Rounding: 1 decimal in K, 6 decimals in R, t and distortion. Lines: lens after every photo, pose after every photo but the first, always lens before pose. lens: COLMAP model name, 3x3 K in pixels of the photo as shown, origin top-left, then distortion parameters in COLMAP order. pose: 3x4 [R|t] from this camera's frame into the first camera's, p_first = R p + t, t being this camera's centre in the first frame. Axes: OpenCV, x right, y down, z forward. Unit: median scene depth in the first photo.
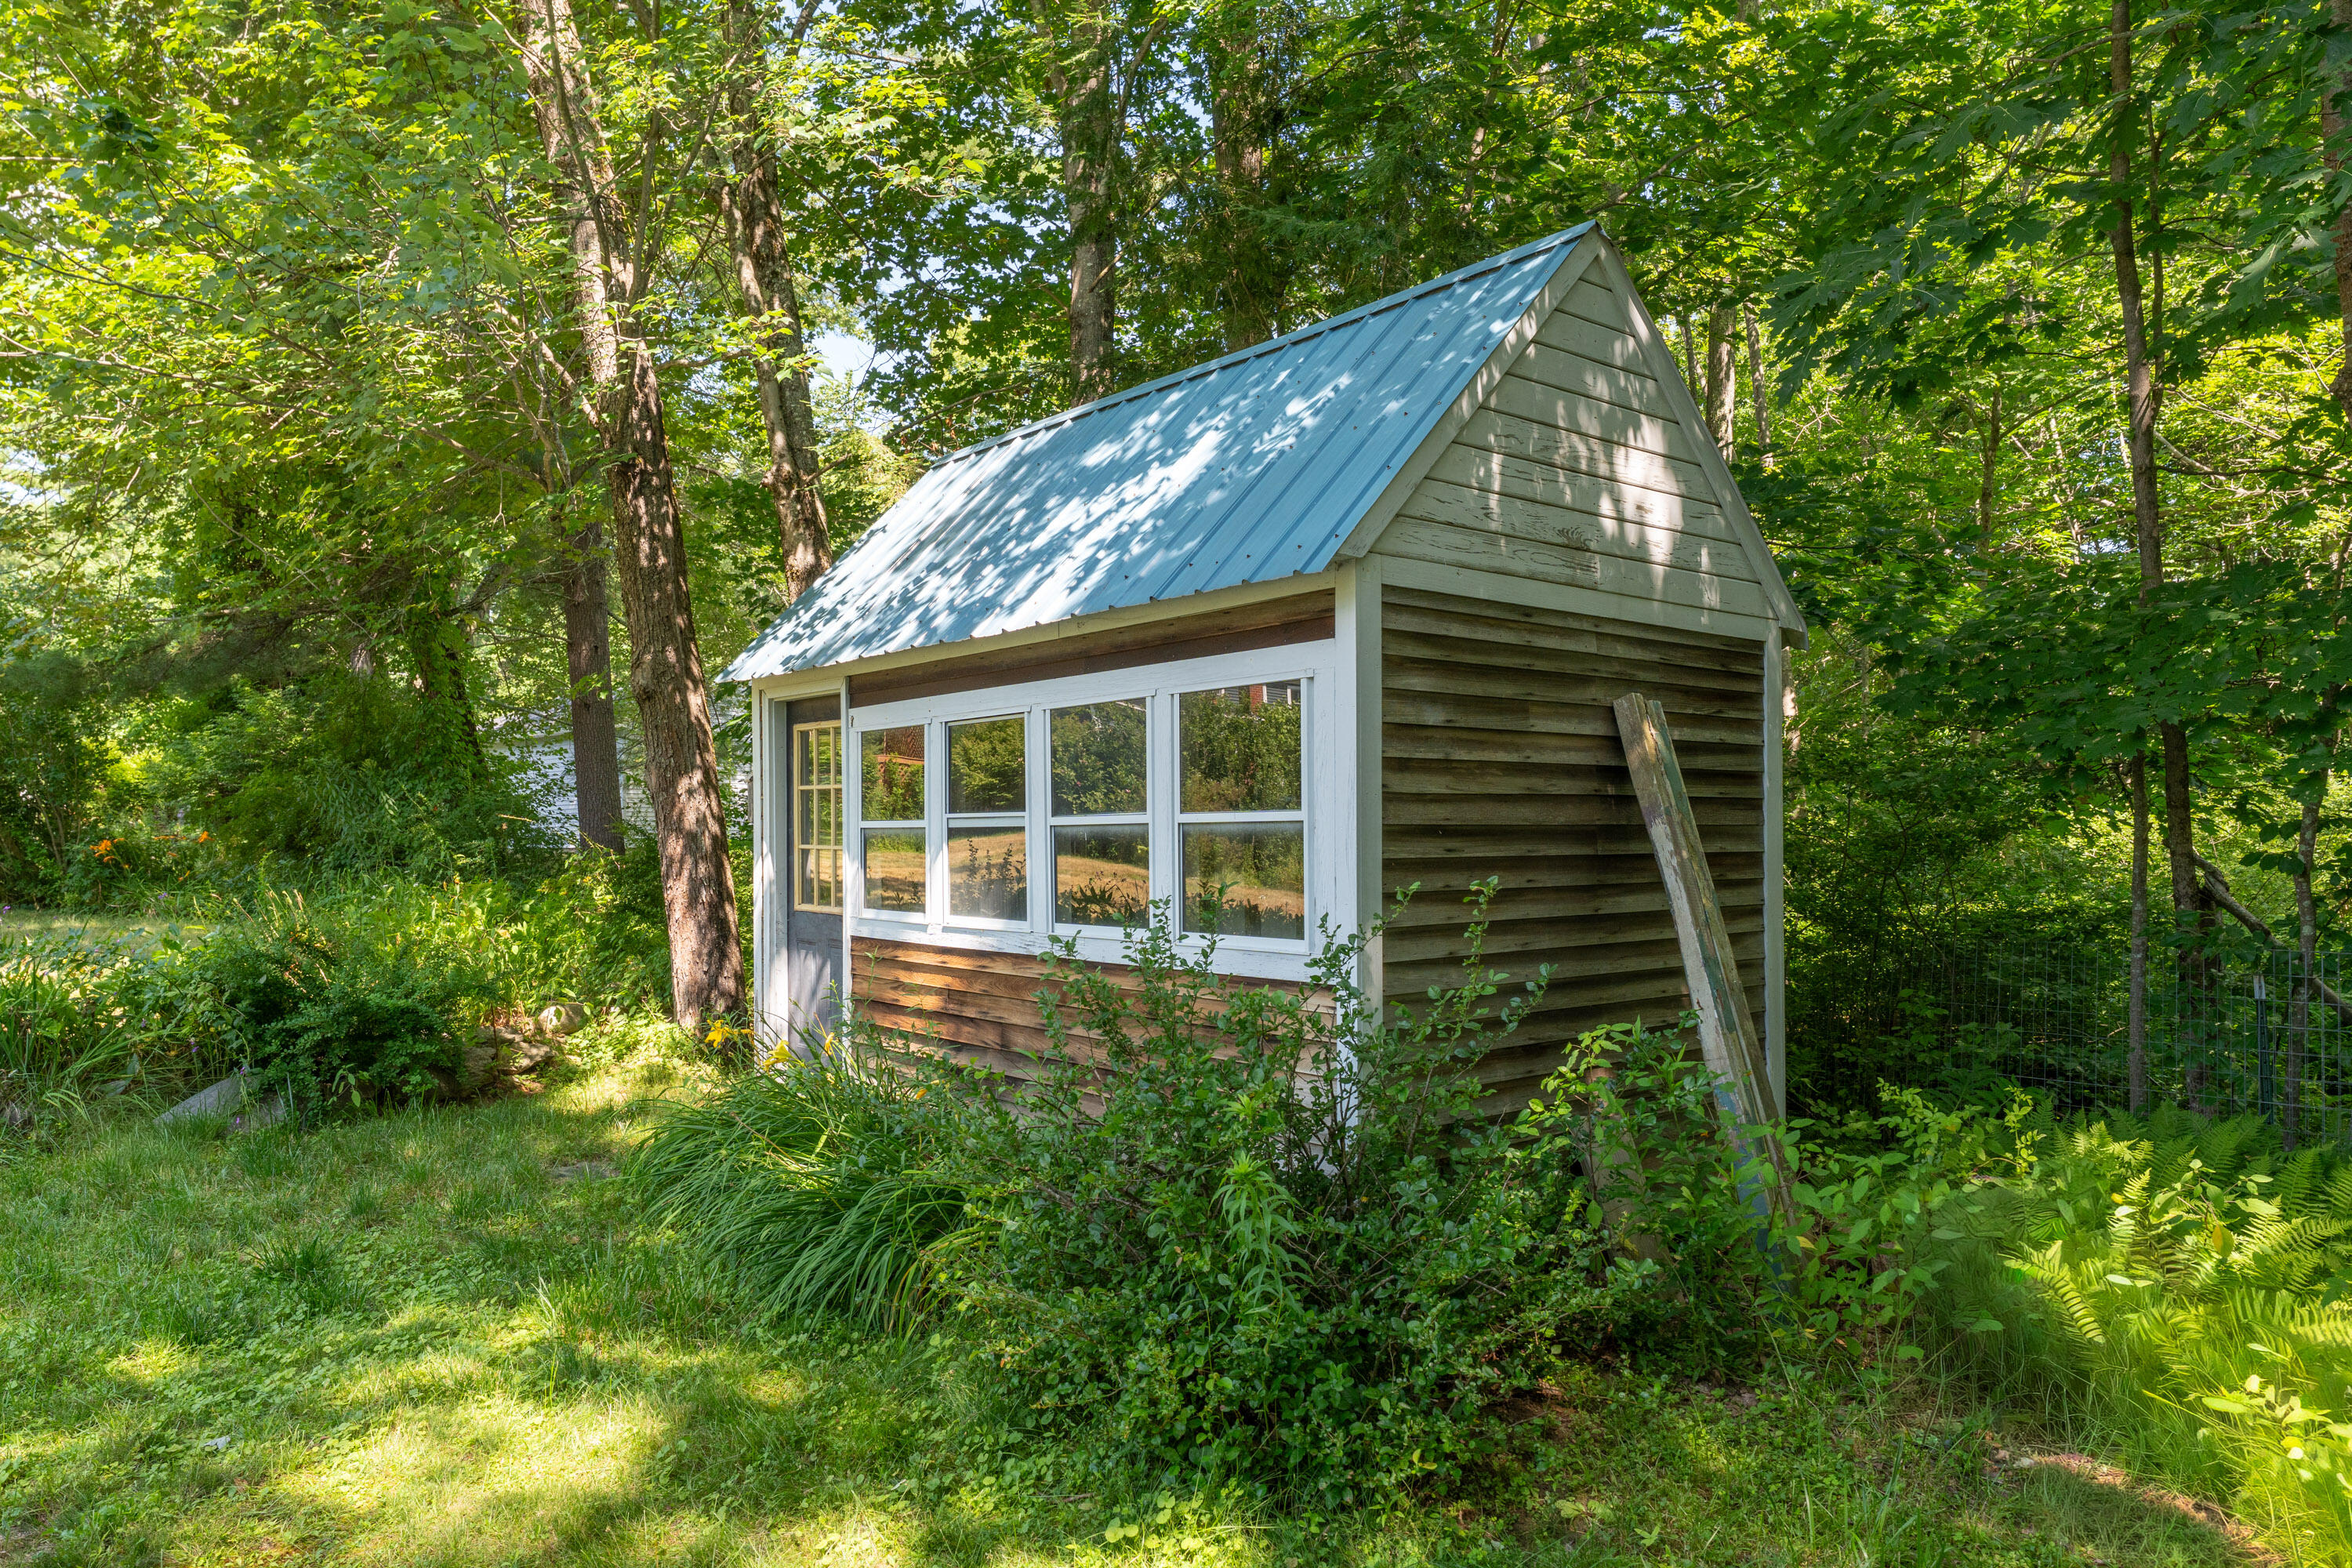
lens RADIAL K [[1484.5, 0, 1172.9], [0, 1484.5, 818.6], [0, 0, 1]] dist [-0.000871, -0.000141]
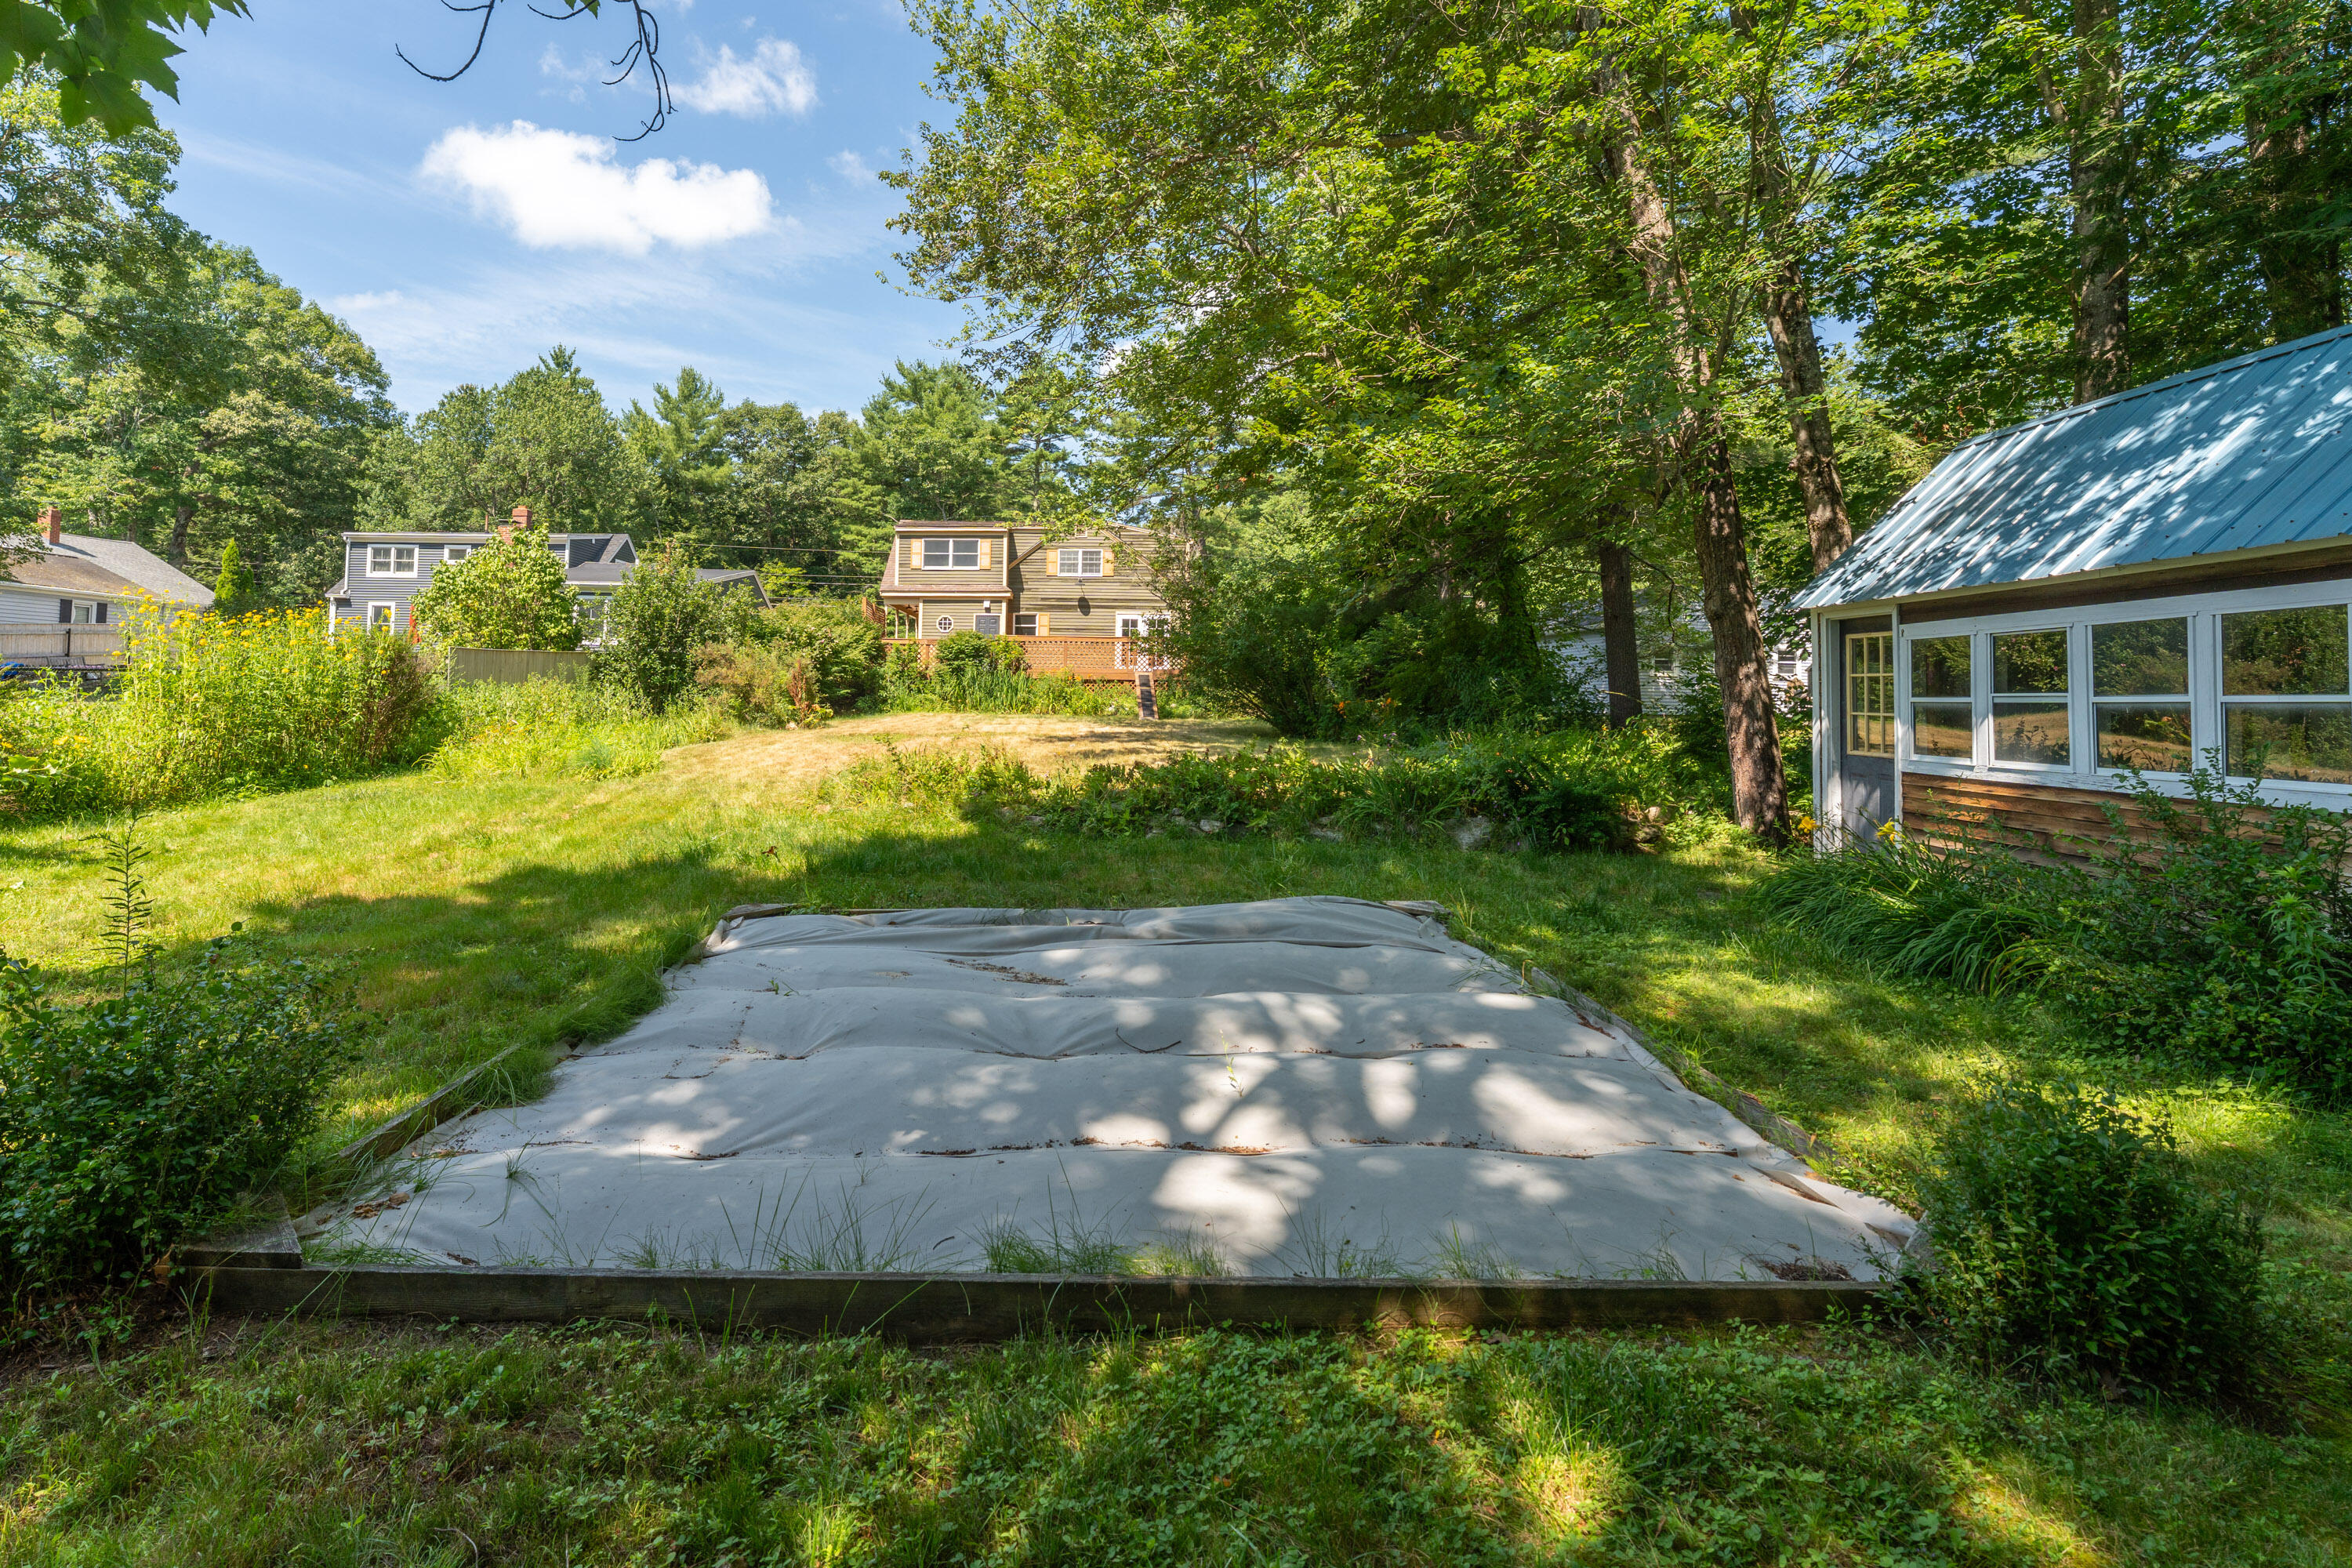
lens RADIAL K [[1105.2, 0, 1012.4], [0, 1105.2, 665.4], [0, 0, 1]] dist [-0.002887, -0.000488]
pose [[0.690488, -0.003749, -0.723334, -0.025002], [-0.011654, 0.999799, -0.016306, -0.002201], [0.723250, 0.019689, 0.690306, -0.467413]]
